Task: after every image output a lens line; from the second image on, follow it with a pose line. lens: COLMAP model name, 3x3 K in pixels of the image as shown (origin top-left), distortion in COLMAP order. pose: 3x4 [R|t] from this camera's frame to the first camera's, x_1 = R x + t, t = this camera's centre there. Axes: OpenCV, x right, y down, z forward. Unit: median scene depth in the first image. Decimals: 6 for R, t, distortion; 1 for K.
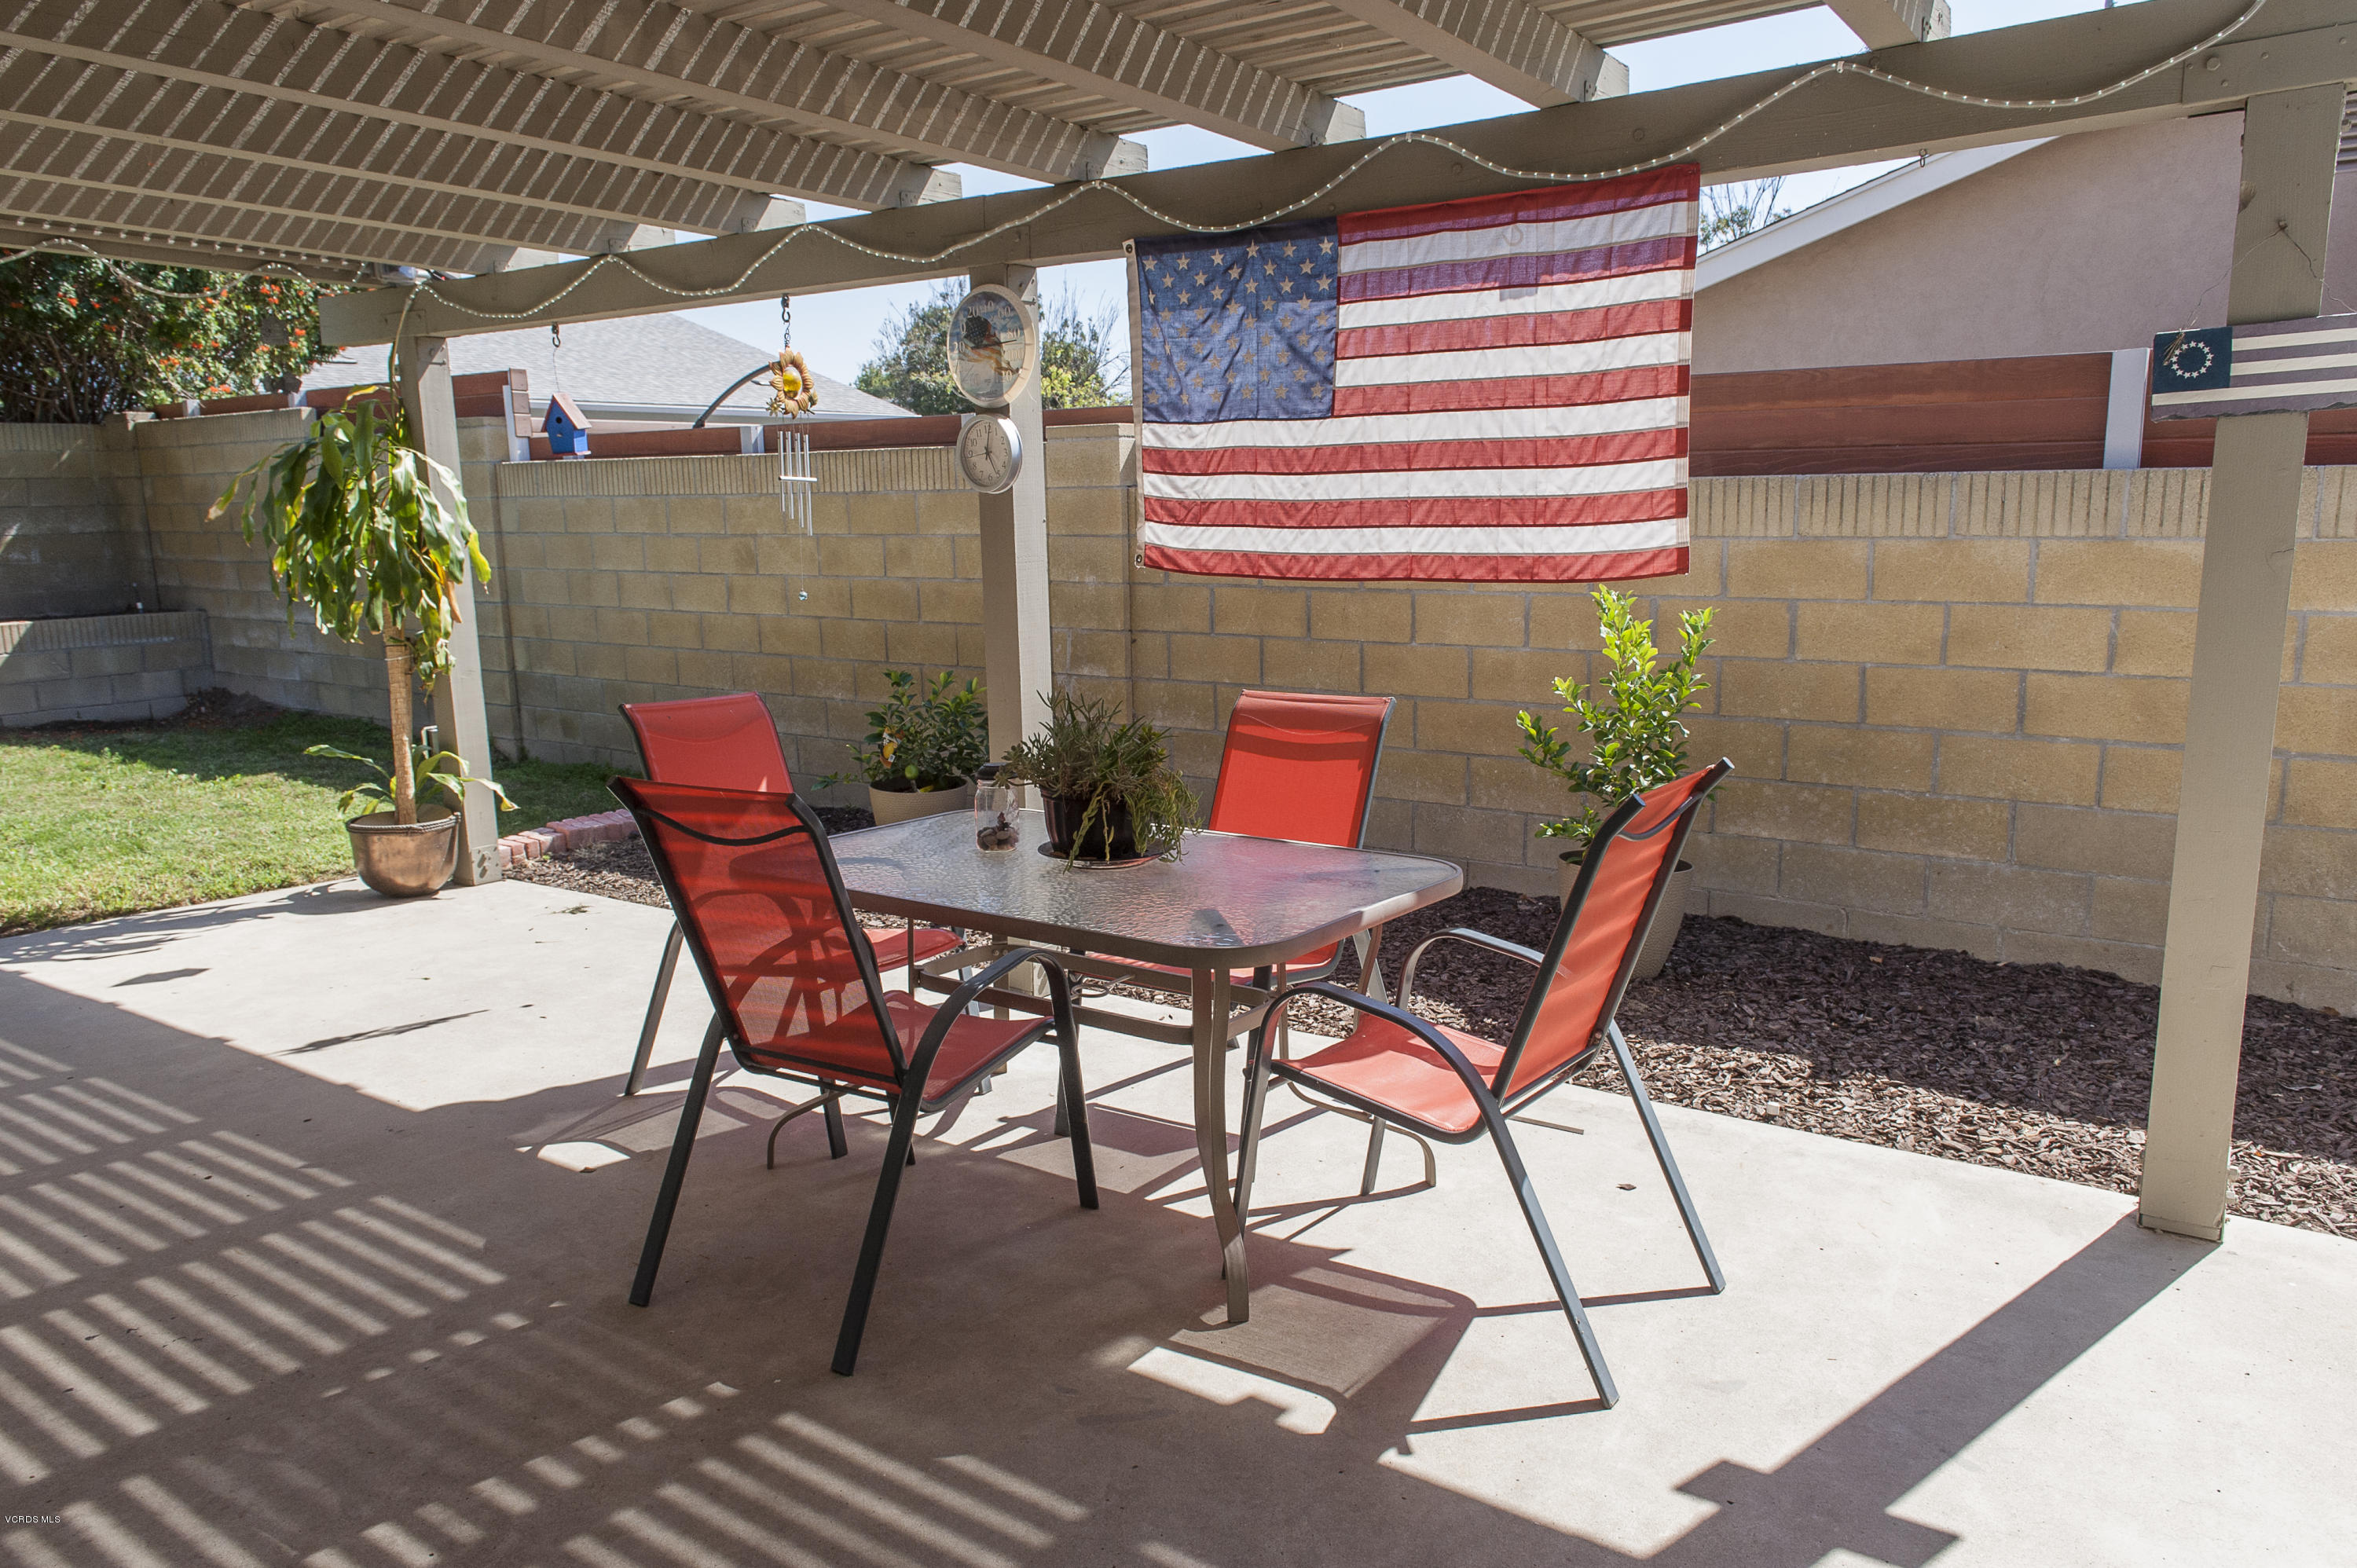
lens RADIAL K [[1588.0, 0, 1181.8], [0, 1588.0, 805.9], [0, 0, 1]] dist [-0.007702, -0.000516]
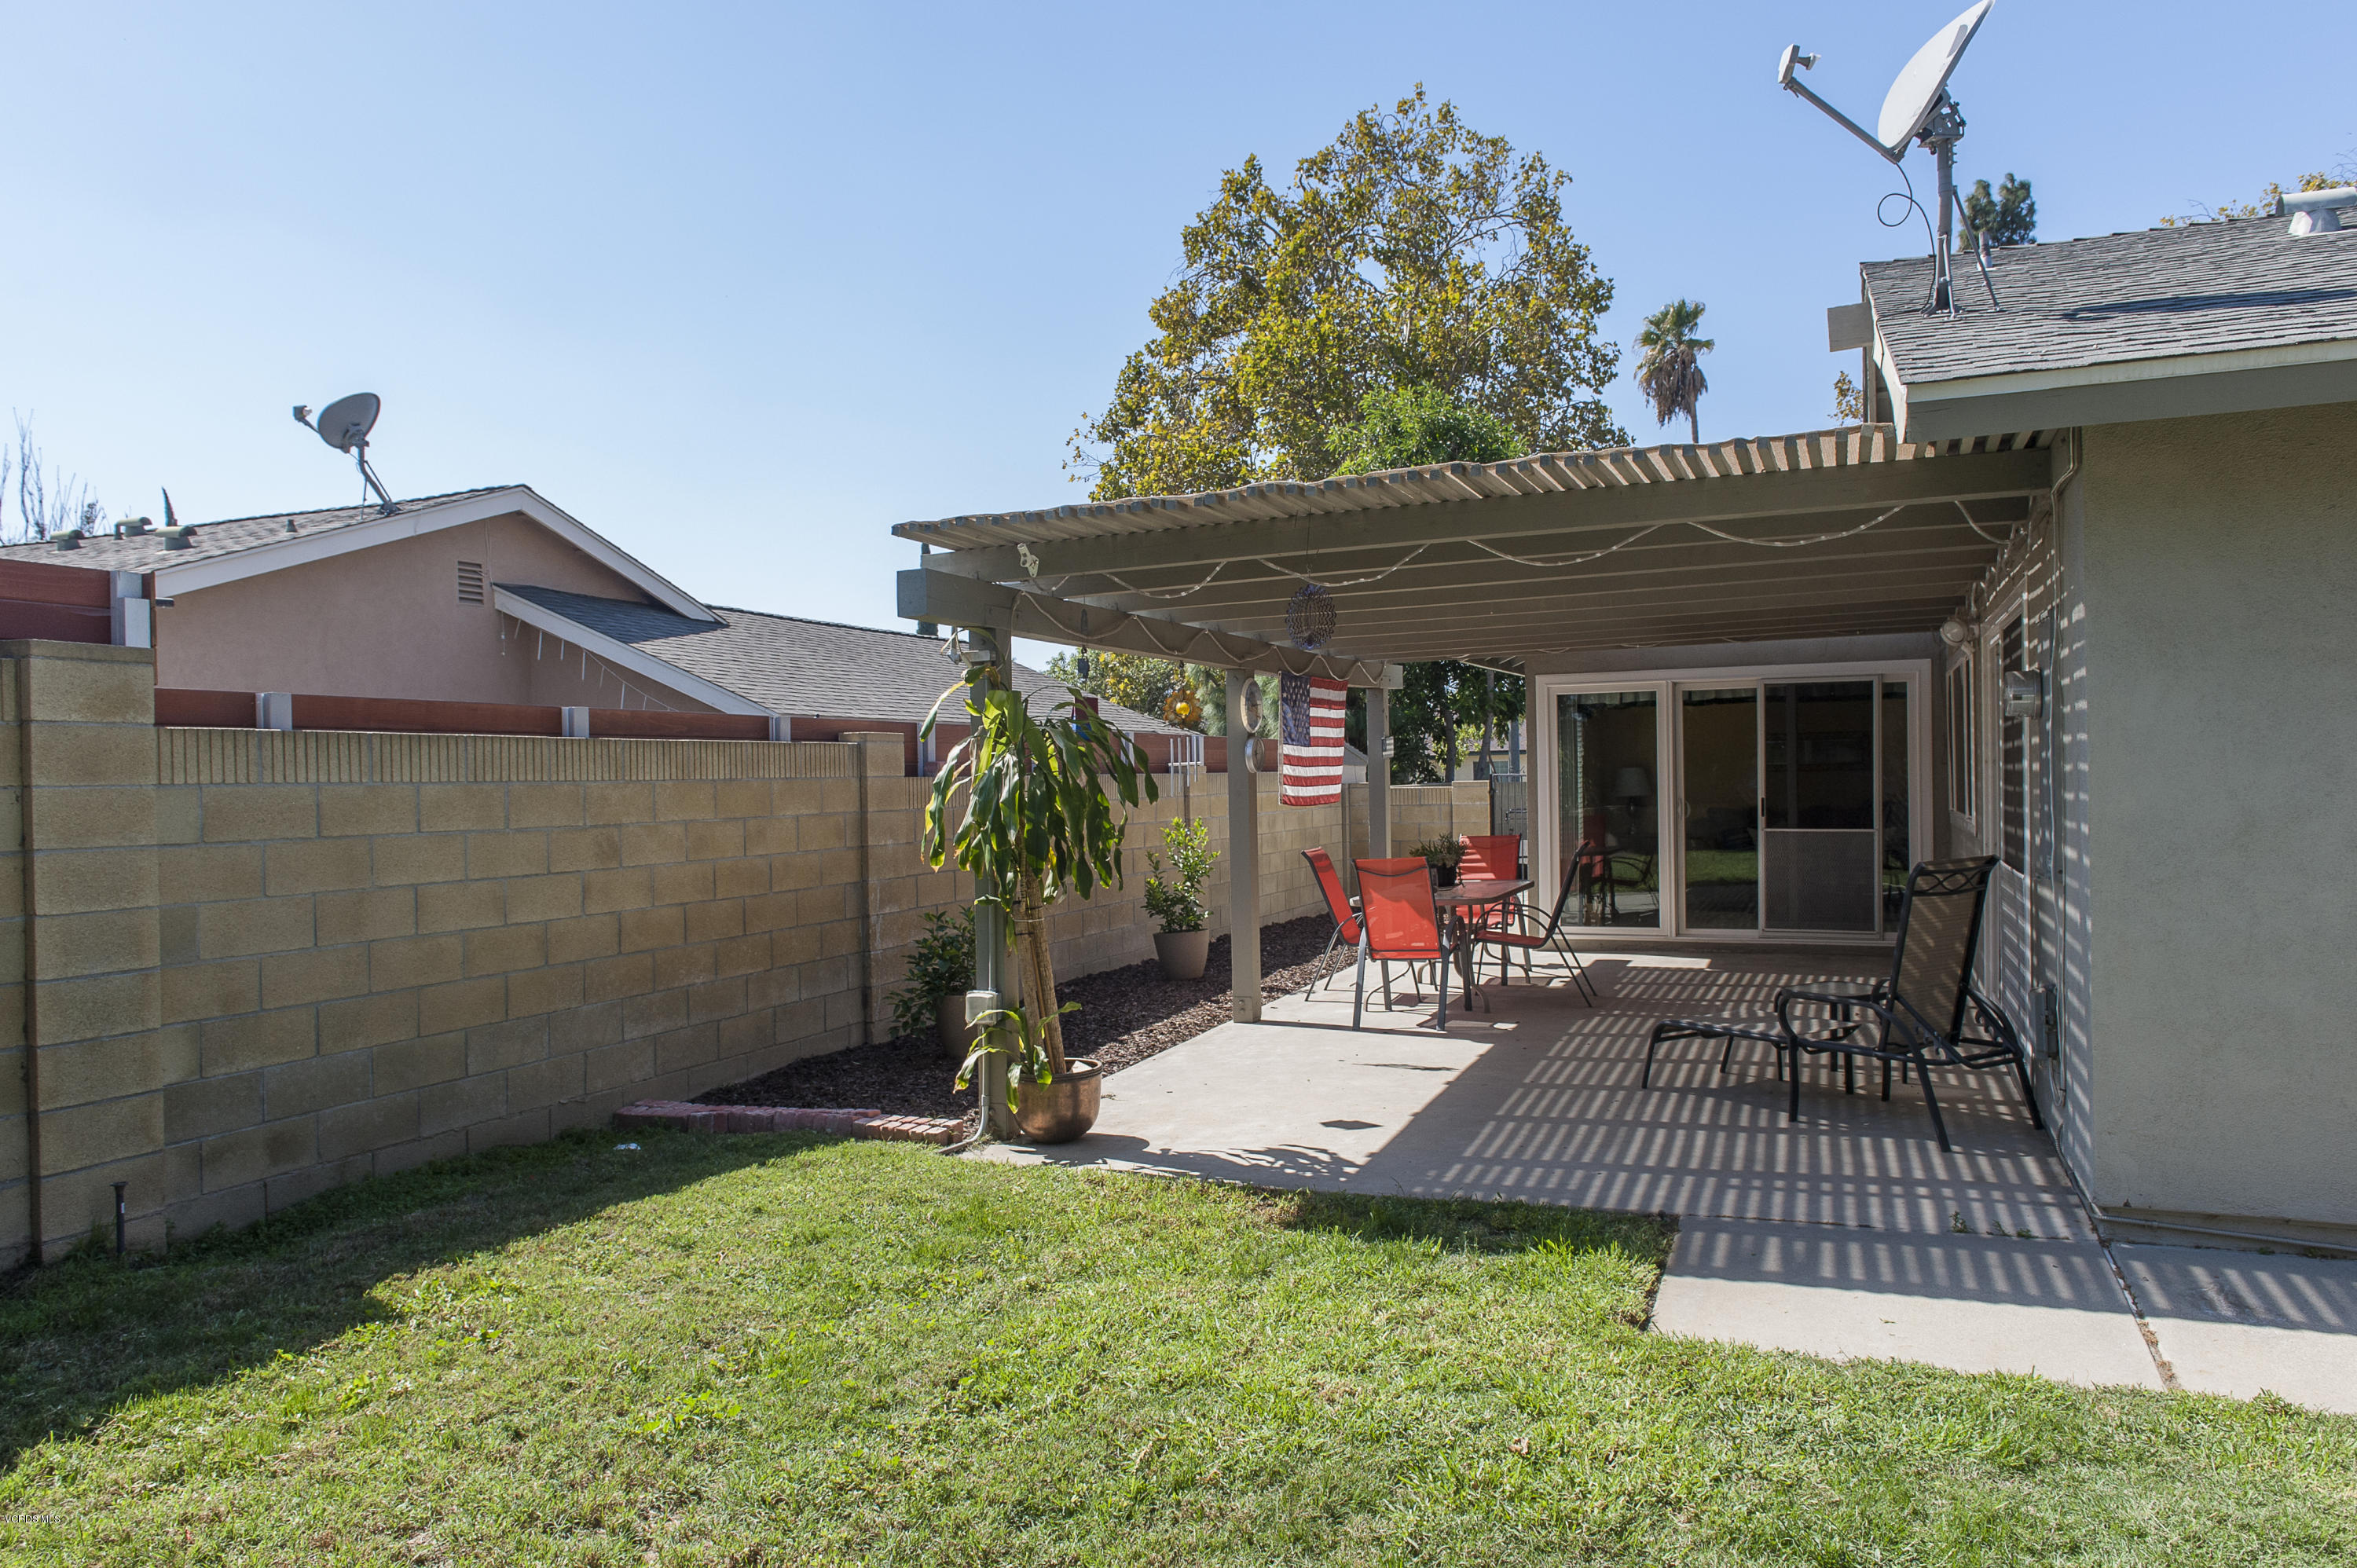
lens RADIAL K [[1588.0, 0, 1181.8], [0, 1588.0, 805.9], [0, 0, 1]] dist [-0.007702, -0.000516]
pose [[-0.213913, 0.002043, 0.976851, -2.212519], [0.212941, 0.976047, 0.044589, -0.275077], [-0.953361, 0.217550, -0.209224, 1.580411]]
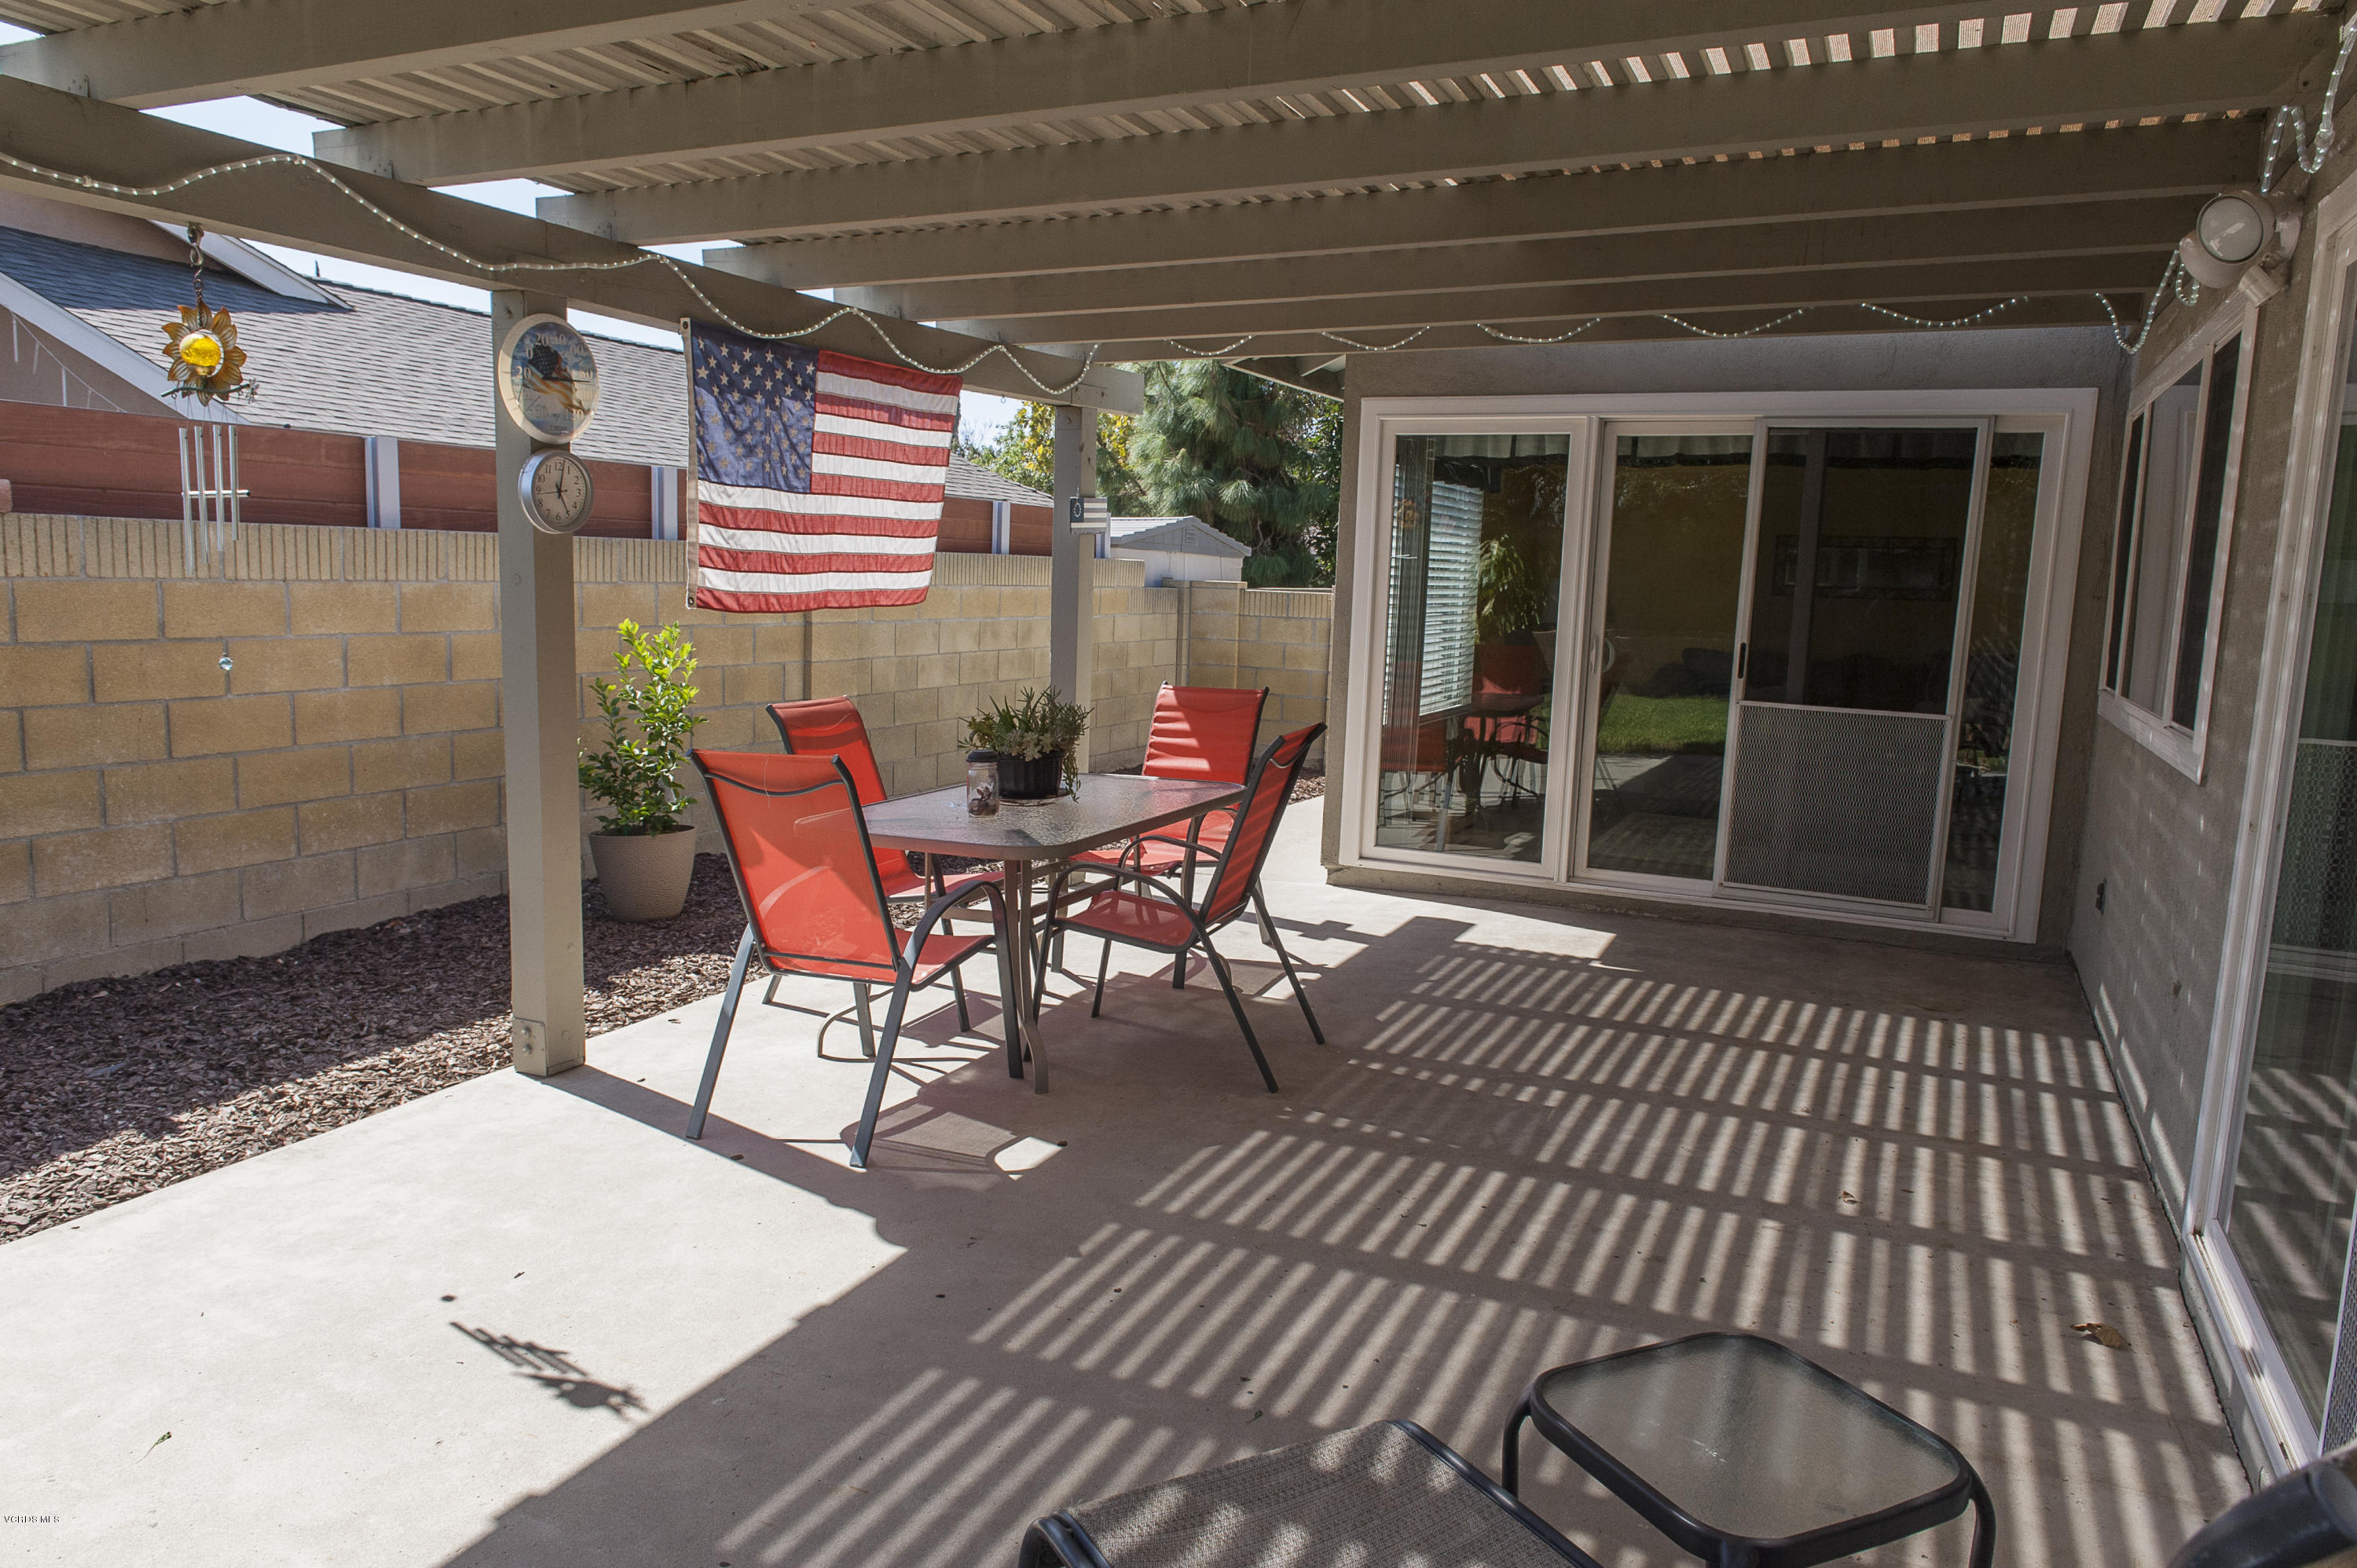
lens RADIAL K [[1610.5, 0, 1180.6], [0, 1610.5, 815.1], [0, 0, 1]] dist [-0.006046, -0.003567]
pose [[-0.179486, -0.139415, 0.973832, -1.165932], [0.160960, 0.972406, 0.168877, -0.139119], [-0.970503, 0.187059, -0.152093, 0.834342]]
